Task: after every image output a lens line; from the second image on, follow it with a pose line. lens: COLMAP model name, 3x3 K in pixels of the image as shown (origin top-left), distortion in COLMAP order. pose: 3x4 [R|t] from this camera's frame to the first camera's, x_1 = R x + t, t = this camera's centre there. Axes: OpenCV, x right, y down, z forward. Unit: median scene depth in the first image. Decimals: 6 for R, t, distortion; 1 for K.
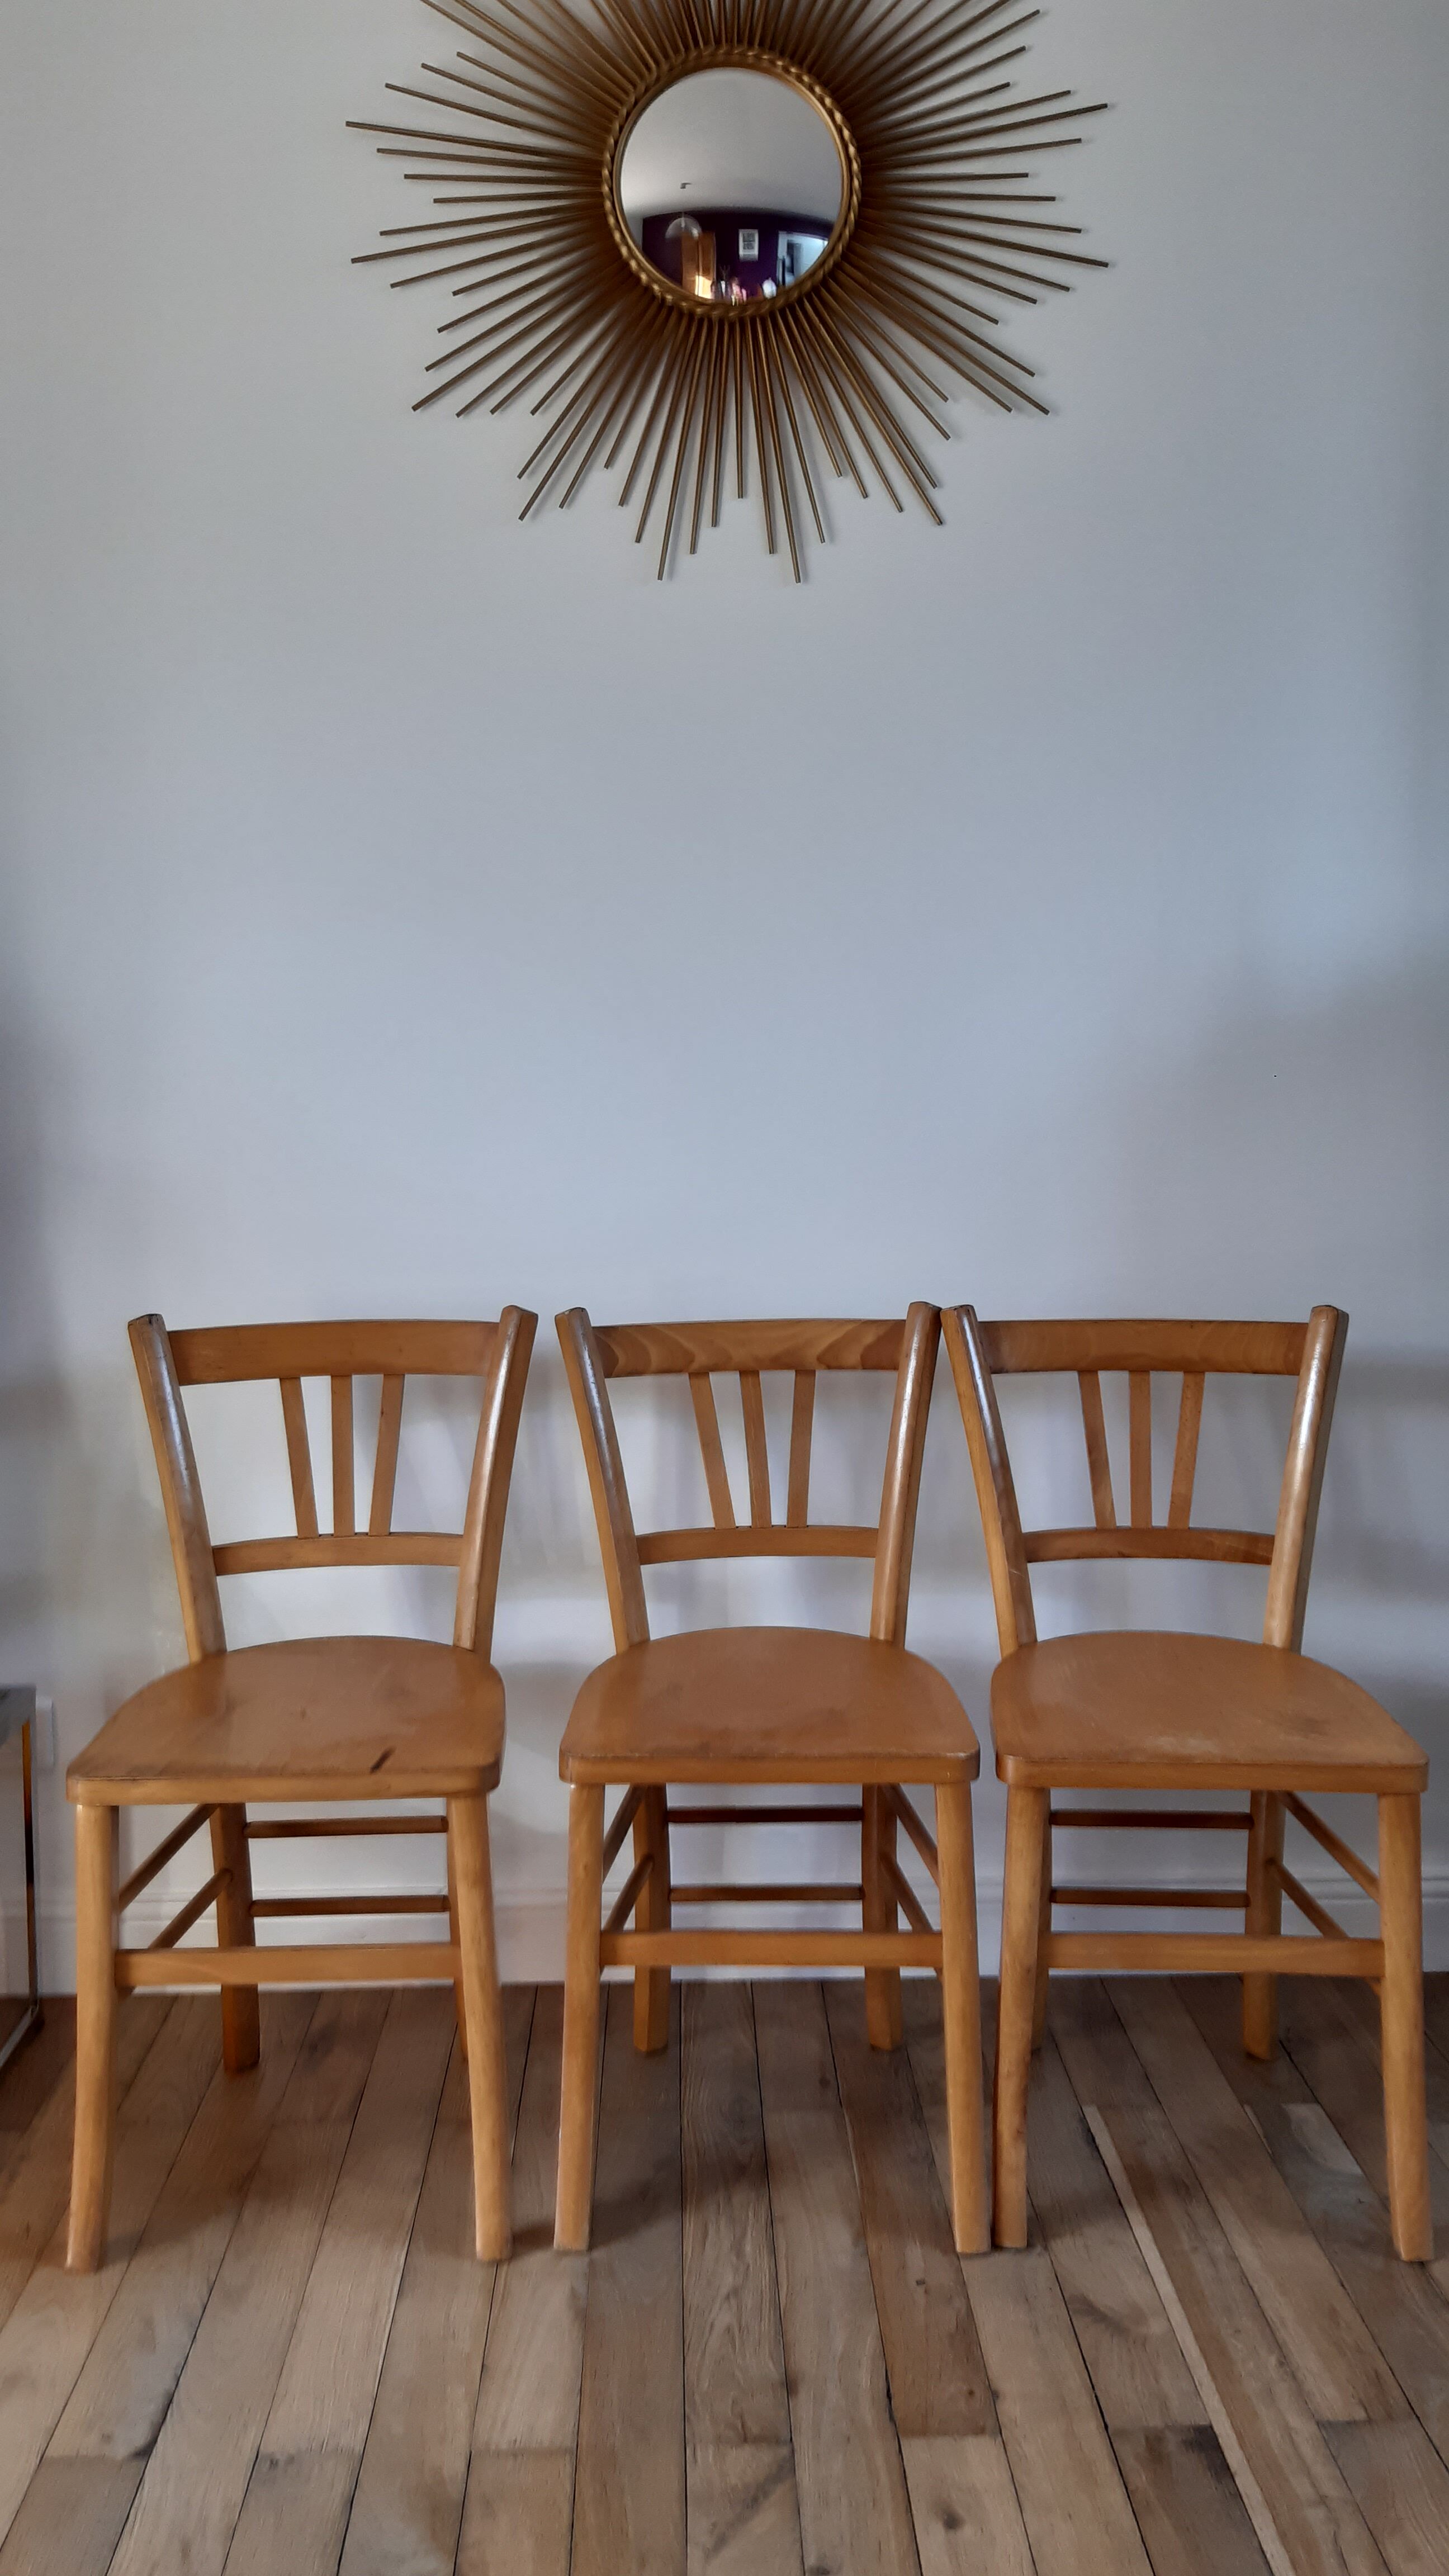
lens RADIAL K [[1980.1, 0, 709.2], [0, 1980.1, 1259.5], [0, 0, 1]] dist [0.066604, -0.118798]
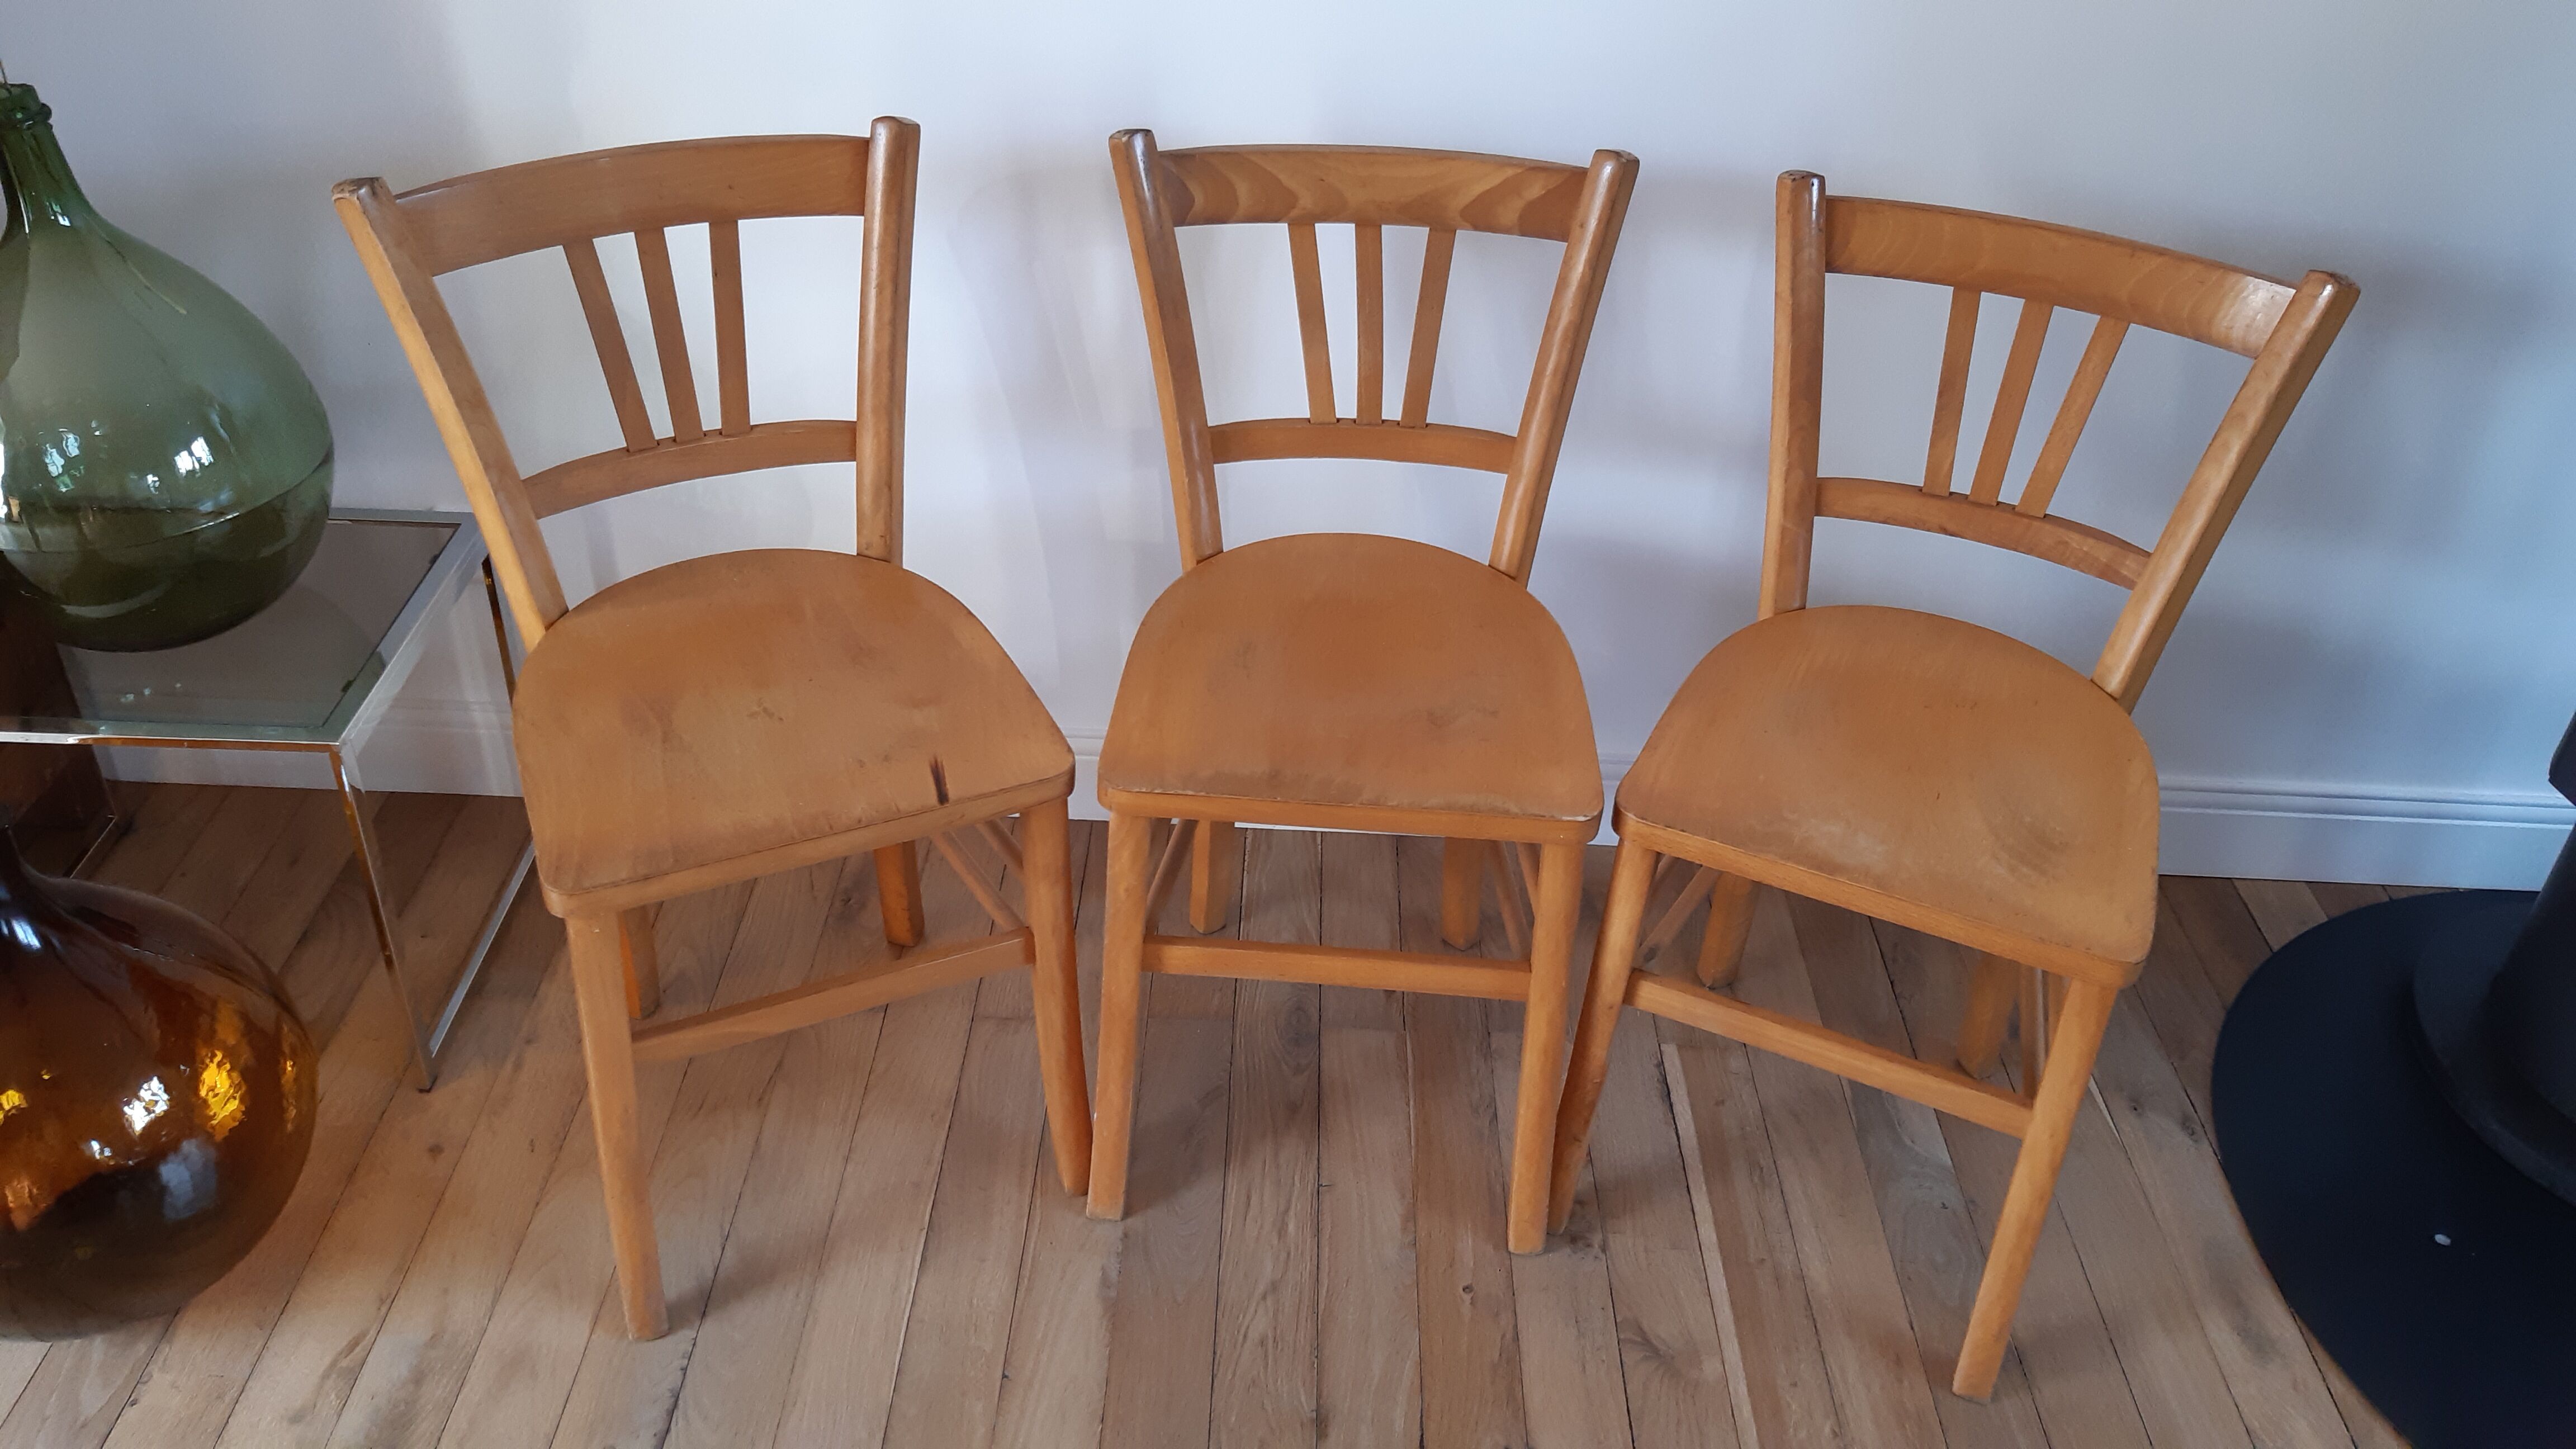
lens RADIAL K [[1980.1, 0, 1297.0], [0, 1980.1, 712.6], [0, 0, 1]] dist [0.066604, -0.118798]
pose [[0.997900, 0.064659, 0.003797, 0.002435], [-0.057689, 0.860611, 0.505984, -0.180912], [0.029449, -0.505141, 0.862534, 0.287442]]
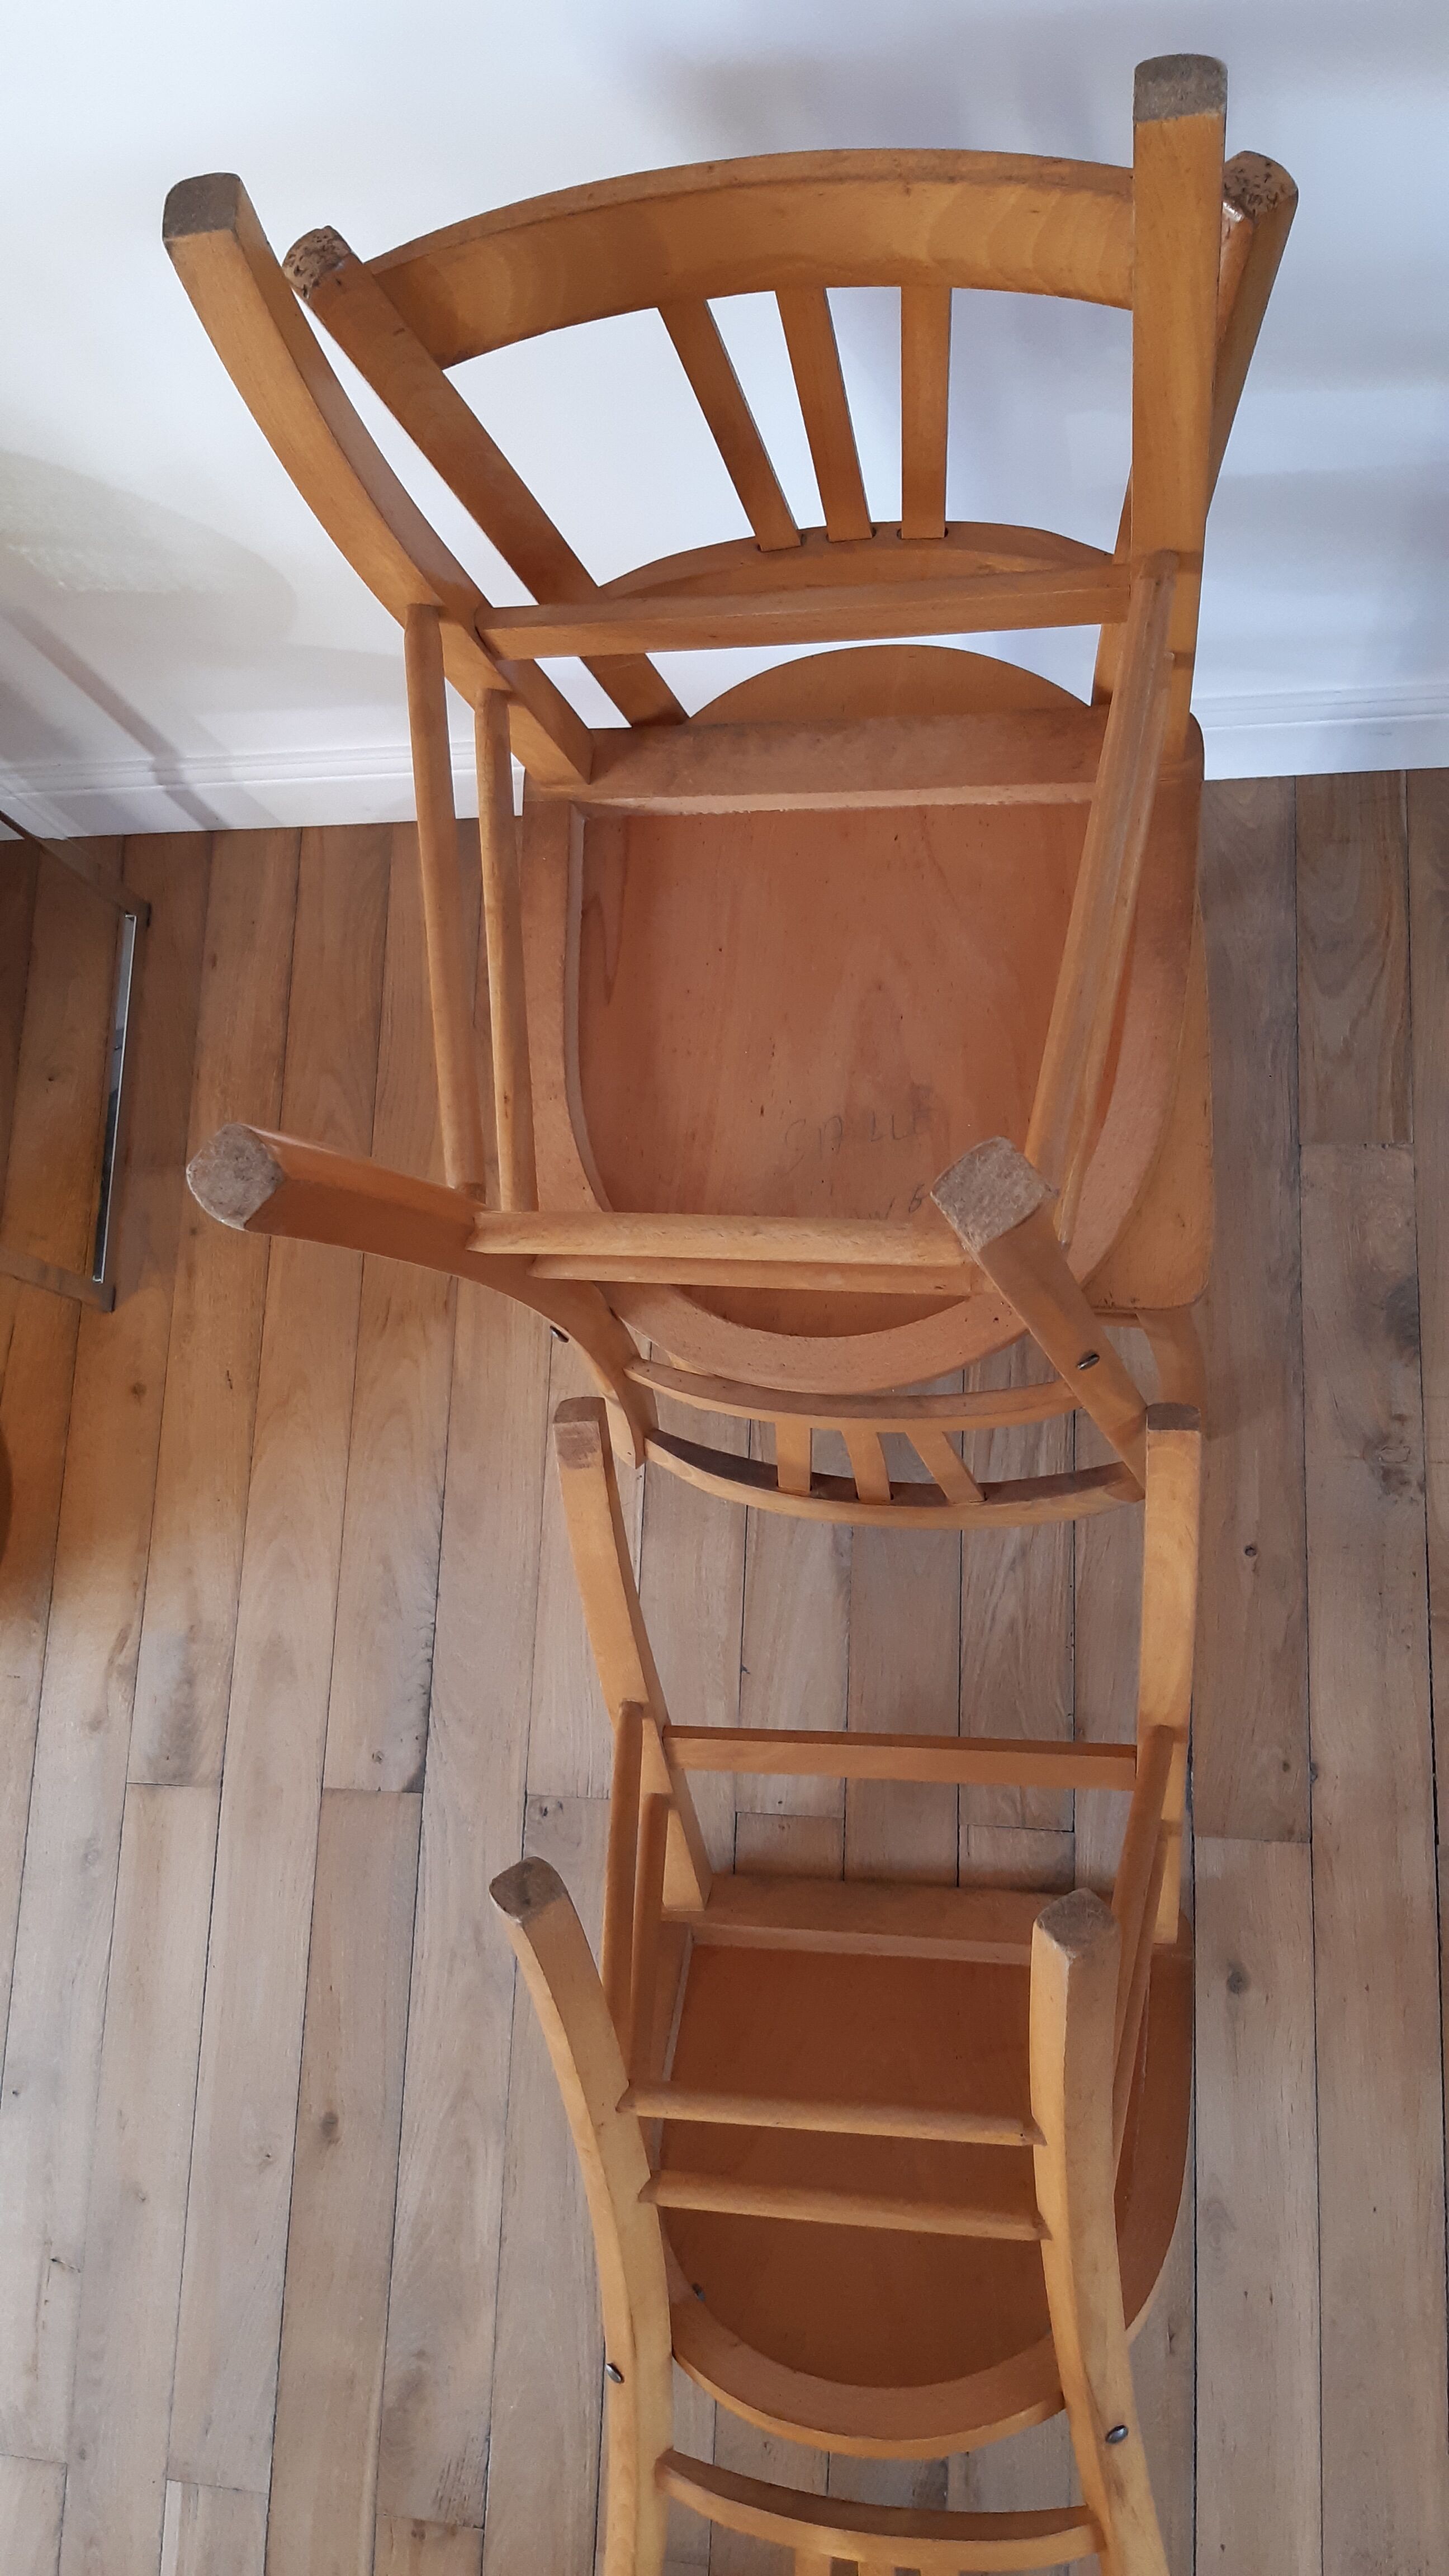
lens RADIAL K [[1980.1, 0, 729.2], [0, 1980.1, 1286.9], [0, 0, 1]] dist [0.066604, -0.118798]
pose [[0.978376, 0.019650, -0.205901, 0.055906], [0.192059, 0.283203, 0.939632, -0.302170], [0.076776, -0.958859, 0.273305, 0.780705]]
